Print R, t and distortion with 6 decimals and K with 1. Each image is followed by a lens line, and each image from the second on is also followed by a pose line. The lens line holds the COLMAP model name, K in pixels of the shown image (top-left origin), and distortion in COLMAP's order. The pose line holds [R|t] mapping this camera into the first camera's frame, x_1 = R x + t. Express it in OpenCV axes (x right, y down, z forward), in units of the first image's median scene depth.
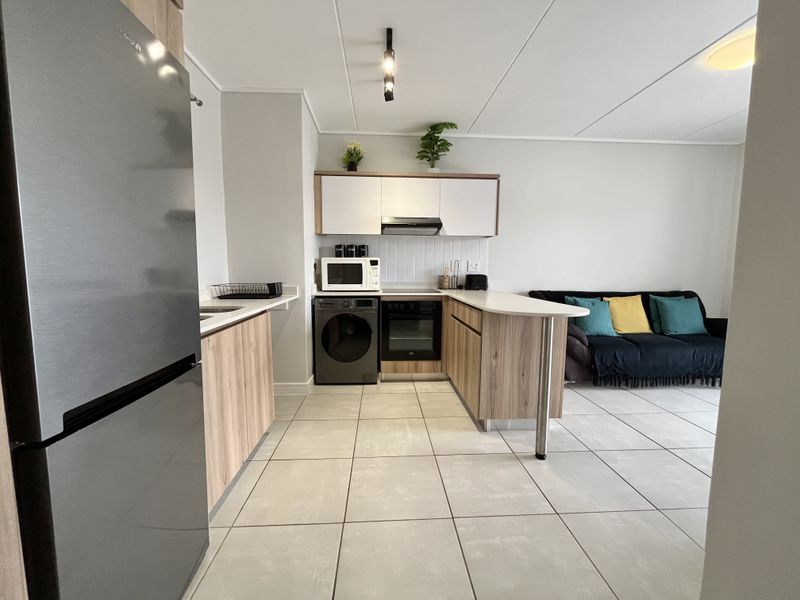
lens RADIAL K [[322.4, 0, 396.4], [0, 322.4, 297.2], [0, 0, 1]] dist [-0.005675, 0.000862]
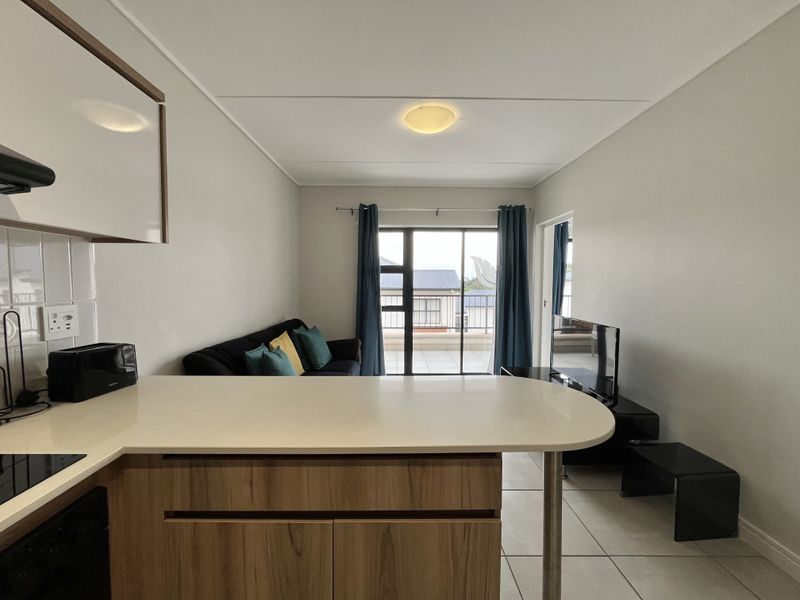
lens RADIAL K [[322.4, 0, 398.4], [0, 322.4, 297.5], [0, 0, 1]] dist [-0.005675, 0.000862]
pose [[0.040927, -0.050663, 0.997877, -0.083029], [0.097135, 0.994185, 0.046492, -0.118239], [-0.994429, 0.095026, 0.045610, 0.727292]]
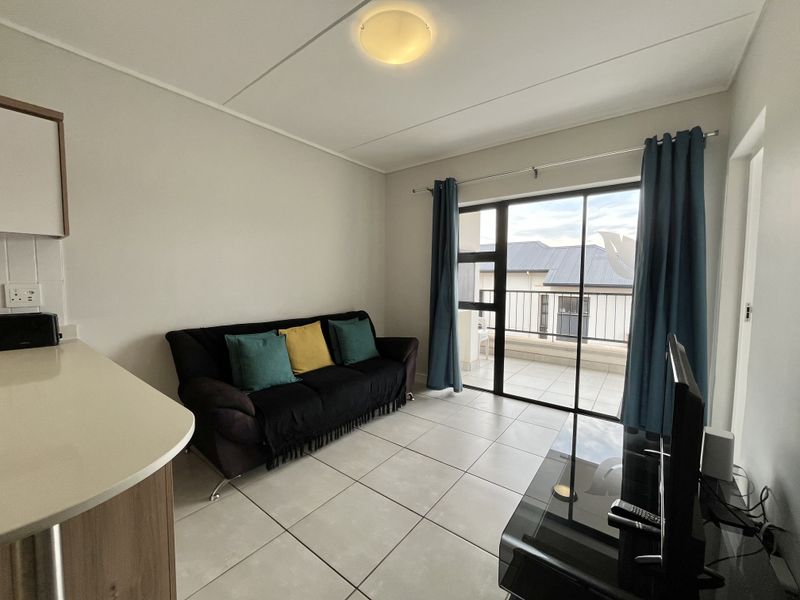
lens RADIAL K [[322.4, 0, 397.4], [0, 322.4, 297.1], [0, 0, 1]] dist [-0.005675, 0.000862]
pose [[0.654750, -0.047873, 0.754328, 0.278489], [0.074112, 0.997249, -0.001038, -0.060424], [-0.752203, 0.056584, 0.656497, 0.308661]]
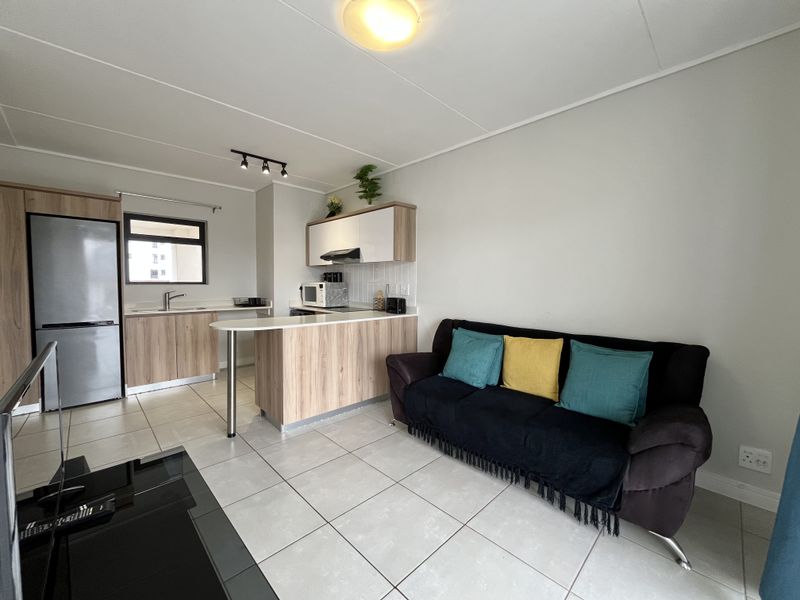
lens RADIAL K [[322.4, 0, 397.5], [0, 322.4, 297.9], [0, 0, 1]] dist [-0.005675, 0.000862]
pose [[0.660050, 0.035991, -0.750359, 1.128904], [-0.075706, 0.996953, -0.018776, -0.057192], [0.747398, 0.069200, 0.660763, 0.358615]]
